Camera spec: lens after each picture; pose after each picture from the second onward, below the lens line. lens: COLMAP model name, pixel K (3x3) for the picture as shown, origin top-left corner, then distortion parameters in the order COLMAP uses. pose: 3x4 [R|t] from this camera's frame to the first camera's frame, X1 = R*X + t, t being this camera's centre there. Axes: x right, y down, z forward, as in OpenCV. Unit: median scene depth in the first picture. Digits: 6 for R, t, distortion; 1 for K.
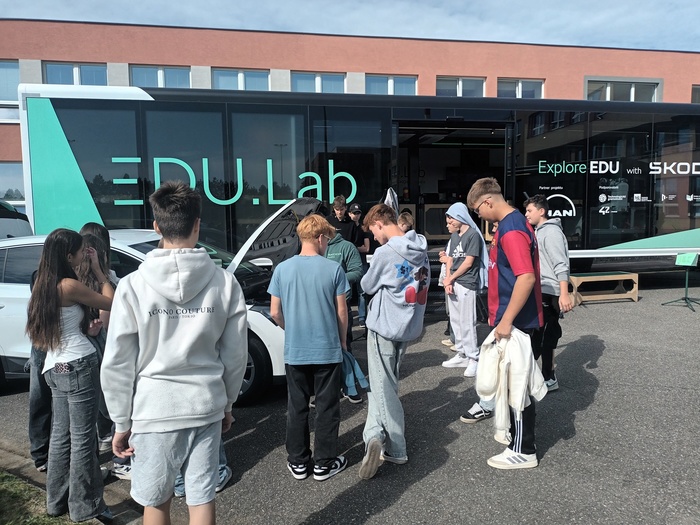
lens RADIAL K [[523.3, 0, 350.0], [0, 523.3, 262.5], [0, 0, 1]] dist [0.050354, -0.055811]
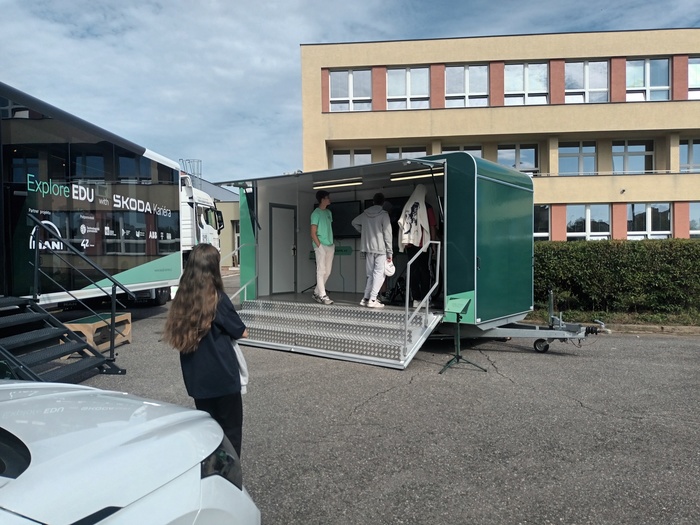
lens RADIAL K [[523.3, 0, 350.0], [0, 523.3, 262.5], [0, 0, 1]] dist [0.050354, -0.055811]
pose [[0.225447, -0.004944, 0.974243, -0.257784], [0.085070, 0.996268, -0.014630, -0.019091], [-0.970534, 0.086178, 0.225026, 0.394666]]
